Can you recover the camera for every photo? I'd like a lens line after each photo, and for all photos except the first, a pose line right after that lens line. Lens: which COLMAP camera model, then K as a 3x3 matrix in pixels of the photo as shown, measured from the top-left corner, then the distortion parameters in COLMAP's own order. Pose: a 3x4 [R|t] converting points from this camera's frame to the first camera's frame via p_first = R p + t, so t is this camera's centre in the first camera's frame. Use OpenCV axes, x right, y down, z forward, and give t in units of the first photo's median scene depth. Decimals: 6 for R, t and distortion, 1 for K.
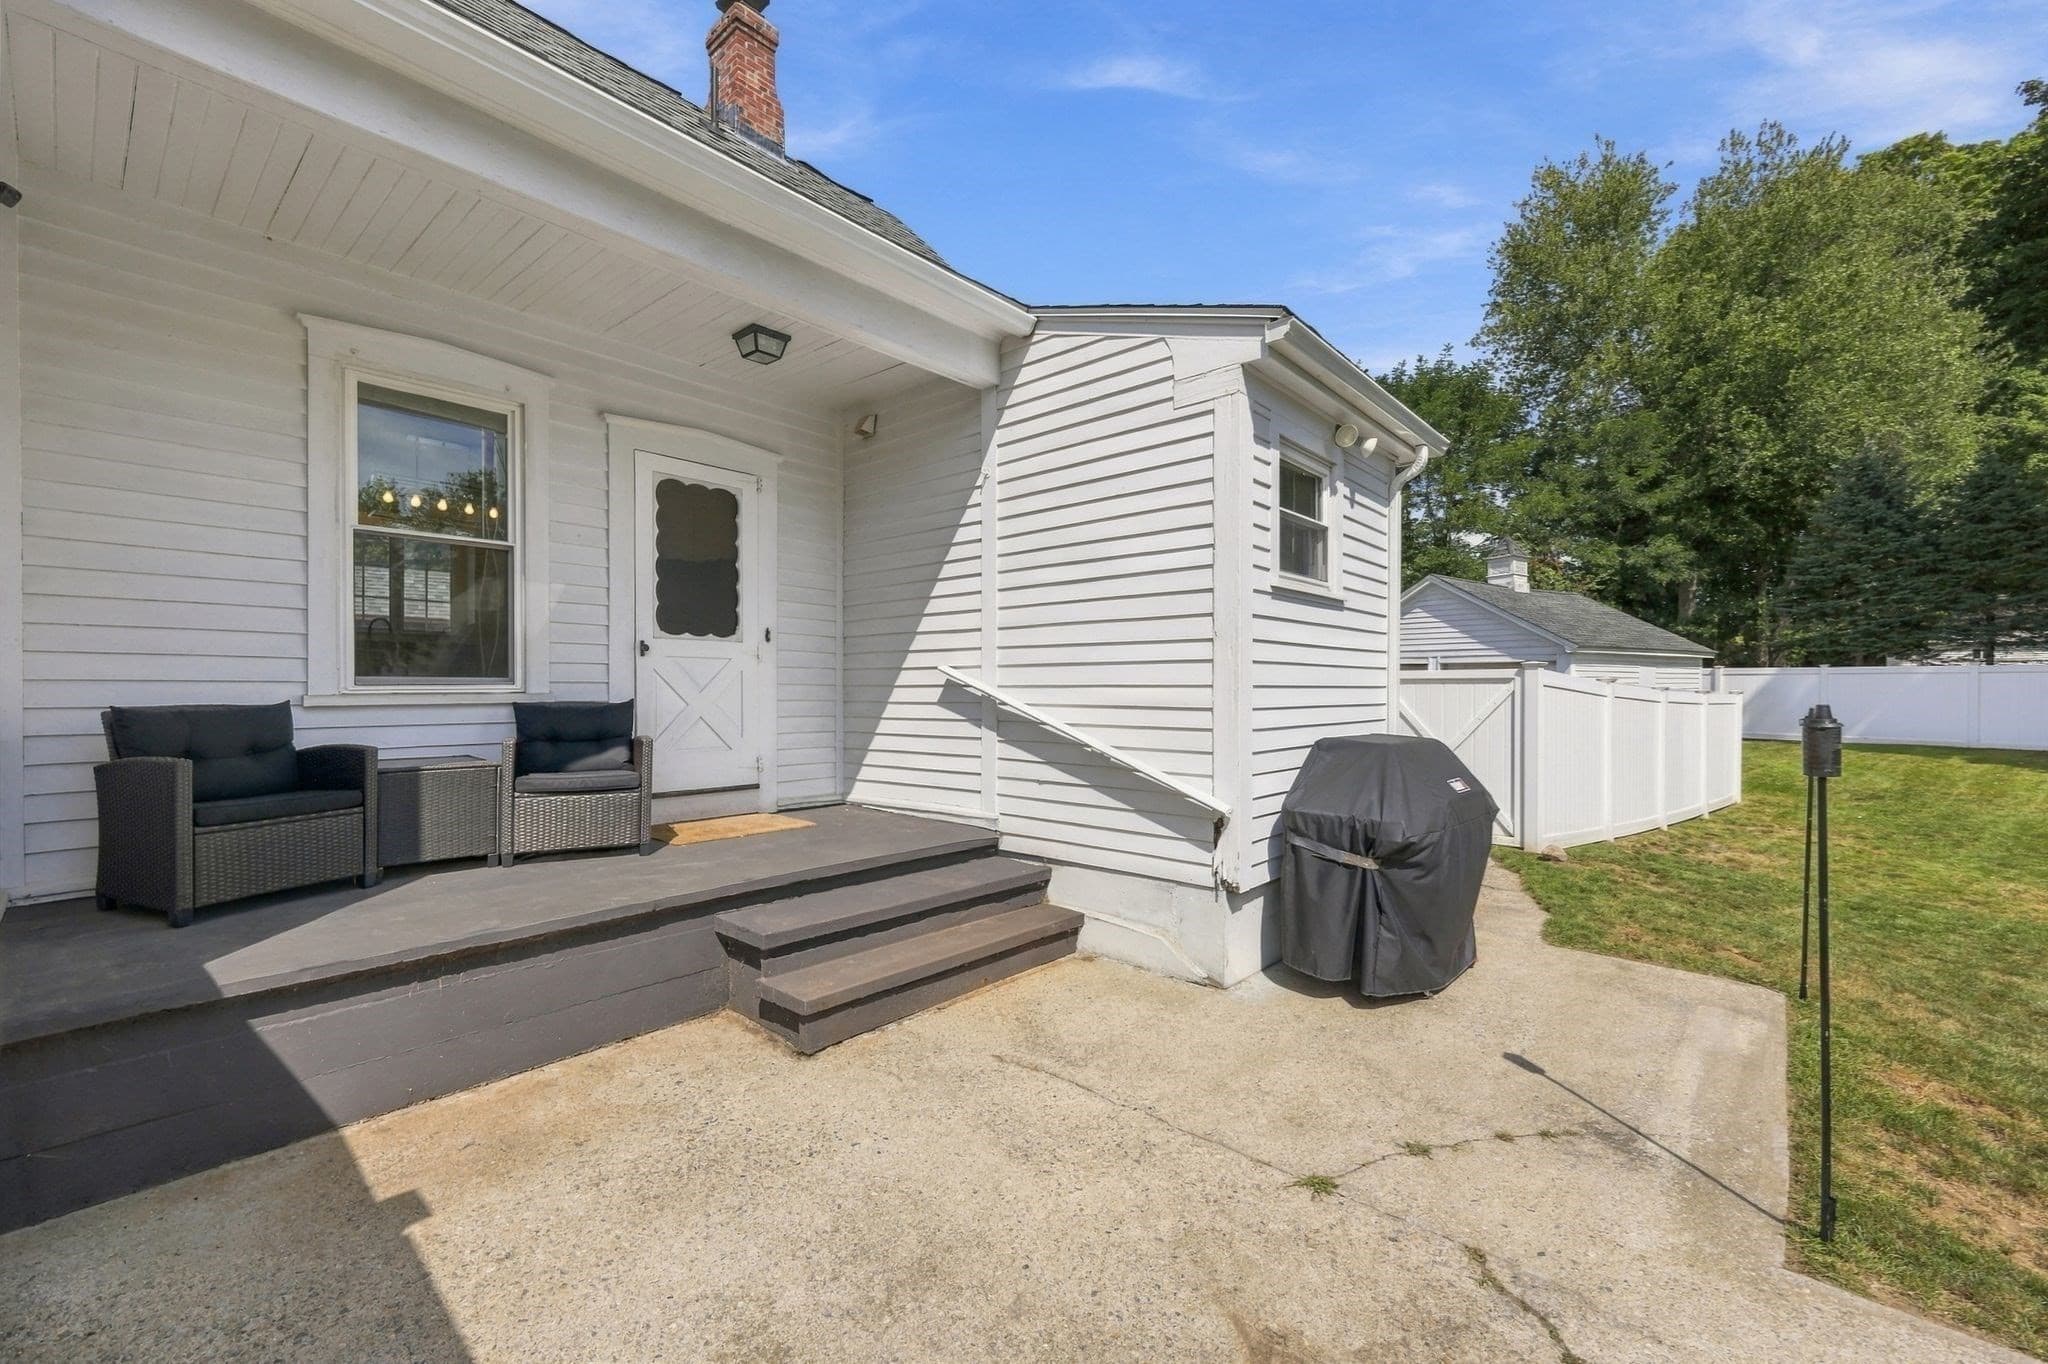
lens RADIAL K [[838.3, 0, 1013.9], [0, 838.3, 688.3], [0, 0, 1]] dist [-0.003384, 0.000747]
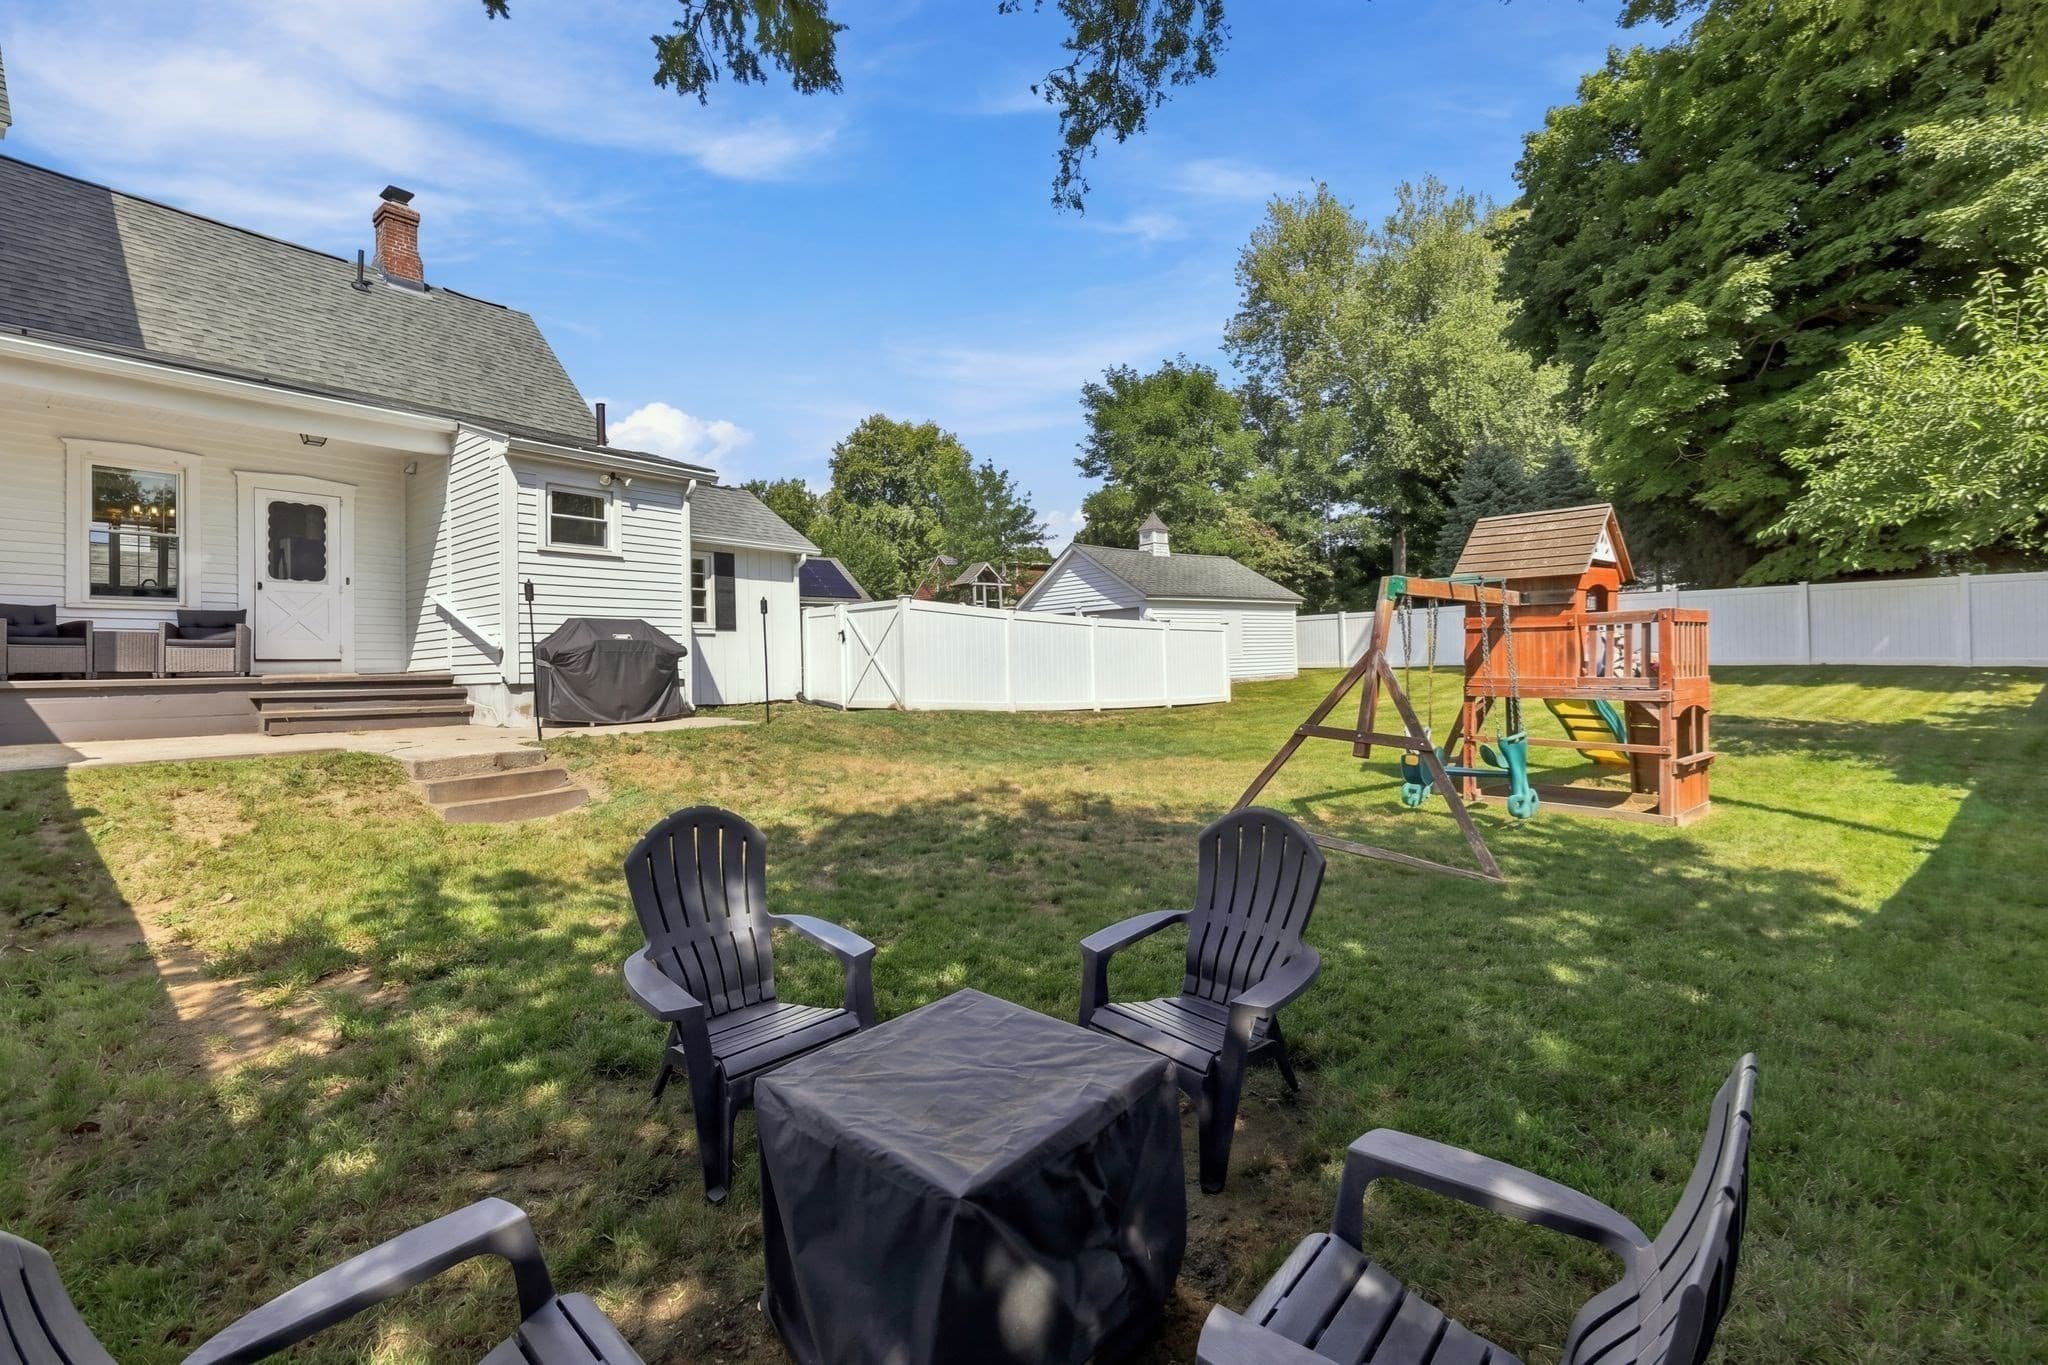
lens RADIAL K [[838.3, 0, 1025.0], [0, 838.3, 645.9], [0, 0, 1]] dist [-0.003384, 0.000747]
pose [[0.996148, -0.023354, 0.084525, 1.202976], [0.024902, 0.999540, -0.017311, 0.175138], [-0.084082, 0.019350, 0.996271, -1.143365]]
